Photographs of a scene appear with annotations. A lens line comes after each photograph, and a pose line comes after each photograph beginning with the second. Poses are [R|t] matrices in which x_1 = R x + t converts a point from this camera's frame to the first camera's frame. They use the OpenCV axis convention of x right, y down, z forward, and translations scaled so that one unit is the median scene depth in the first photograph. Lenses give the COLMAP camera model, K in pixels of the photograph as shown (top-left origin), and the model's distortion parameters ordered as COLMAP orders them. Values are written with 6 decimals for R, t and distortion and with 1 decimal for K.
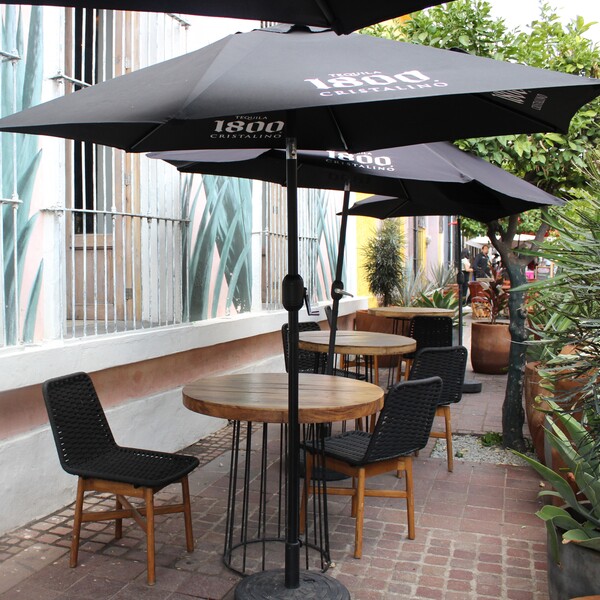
lens RADIAL K [[1048.1, 0, 300.0], [0, 1048.1, 300.0], [0, 0, 1]] dist [-0.186337, 0.148207]
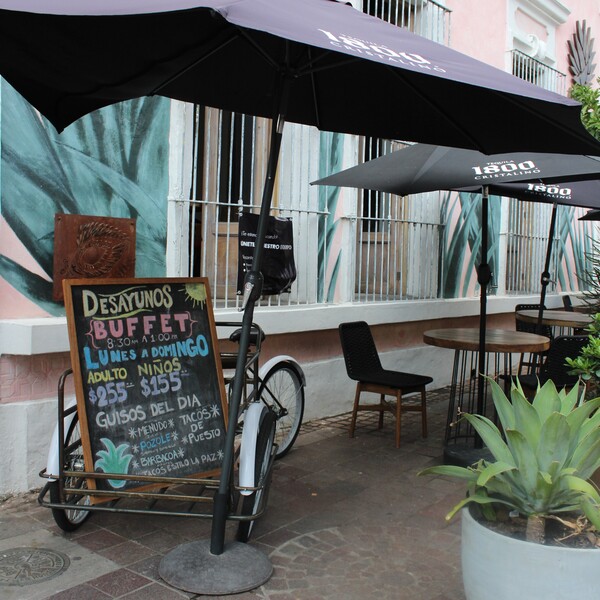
lens RADIAL K [[1048.1, 0, 300.0], [0, 1048.1, 300.0], [0, 0, 1]] dist [-0.186337, 0.148207]
pose [[0.962560, 0.044535, -0.267384, 0.098567], [-0.042634, 0.999007, 0.012915, 0.016237], [0.267694, -0.001032, 0.963503, -0.452674]]
